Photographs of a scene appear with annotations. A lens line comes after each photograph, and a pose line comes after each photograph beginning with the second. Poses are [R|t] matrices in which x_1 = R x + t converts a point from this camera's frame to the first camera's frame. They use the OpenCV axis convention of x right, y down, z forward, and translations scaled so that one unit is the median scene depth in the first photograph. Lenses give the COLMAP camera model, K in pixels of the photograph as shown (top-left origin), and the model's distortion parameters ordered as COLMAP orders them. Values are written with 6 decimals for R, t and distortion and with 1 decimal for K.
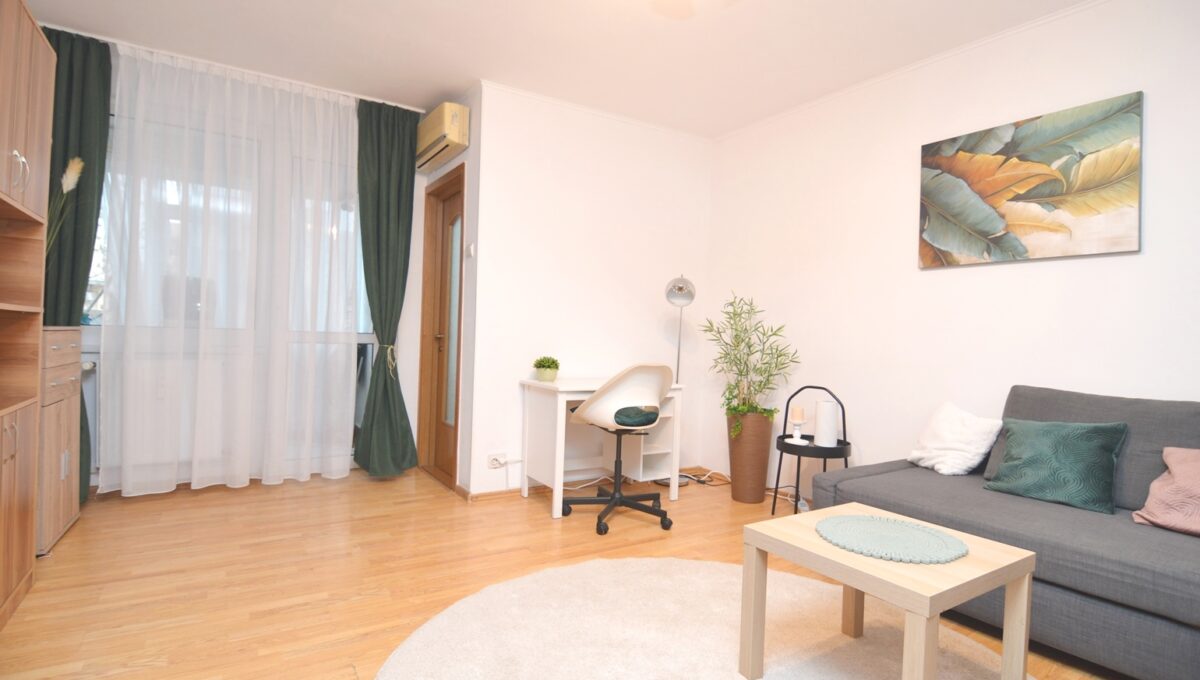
lens RADIAL K [[587.4, 0, 593.0], [0, 587.4, 342.7], [0, 0, 1]] dist [-0.005125, -0.011566]
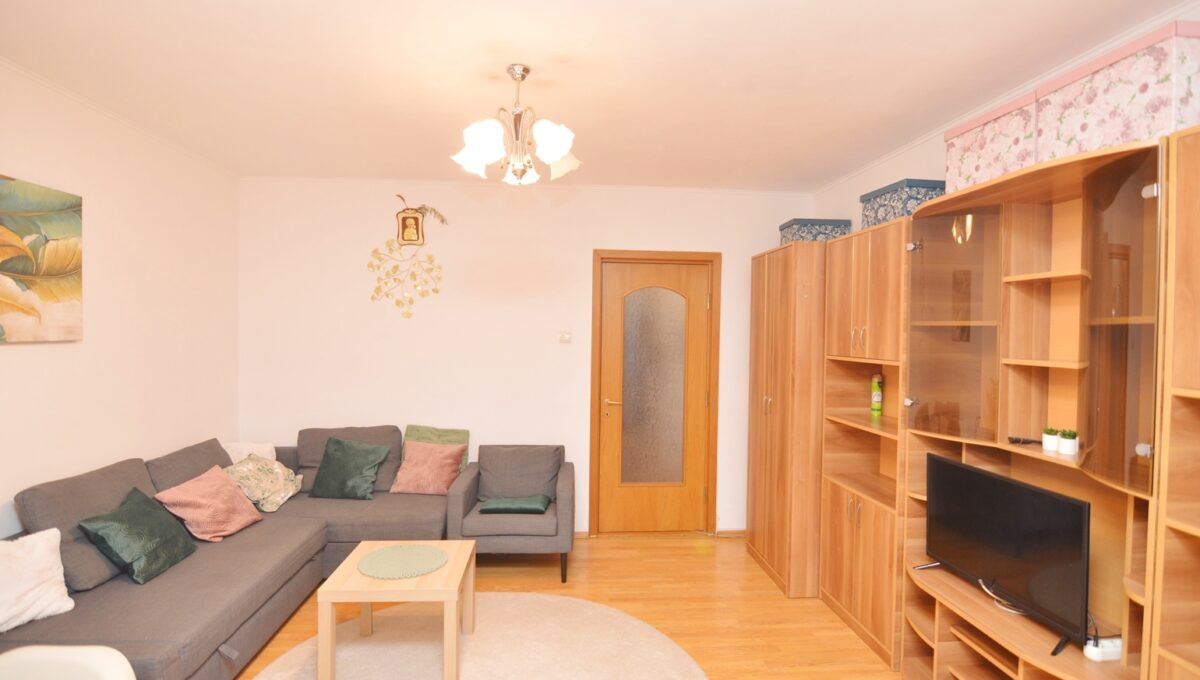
lens RADIAL K [[587.4, 0, 593.0], [0, 587.4, 342.7], [0, 0, 1]] dist [-0.005125, -0.011566]
pose [[-0.878230, -0.055863, 0.474964, -0.374276], [-0.038641, 0.998196, 0.045954, -0.196012], [-0.476675, 0.022005, -0.878804, 1.217168]]
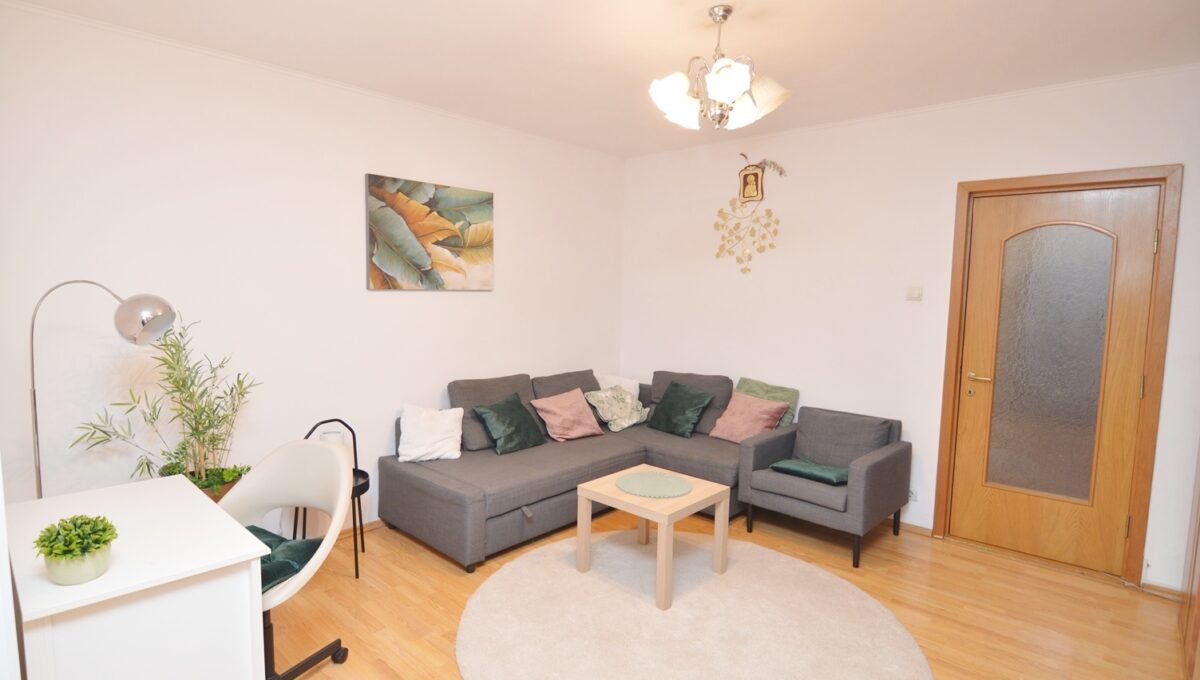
lens RADIAL K [[600.7, 0, 577.9], [0, 600.7, 342.0], [0, 0, 1]] dist [-0.002181, -0.014766]
pose [[-0.243280, -0.123684, 0.962038, -0.655242], [-0.015093, 0.992199, 0.123745, -0.183718], [-0.969839, 0.015585, -0.243249, 0.952229]]
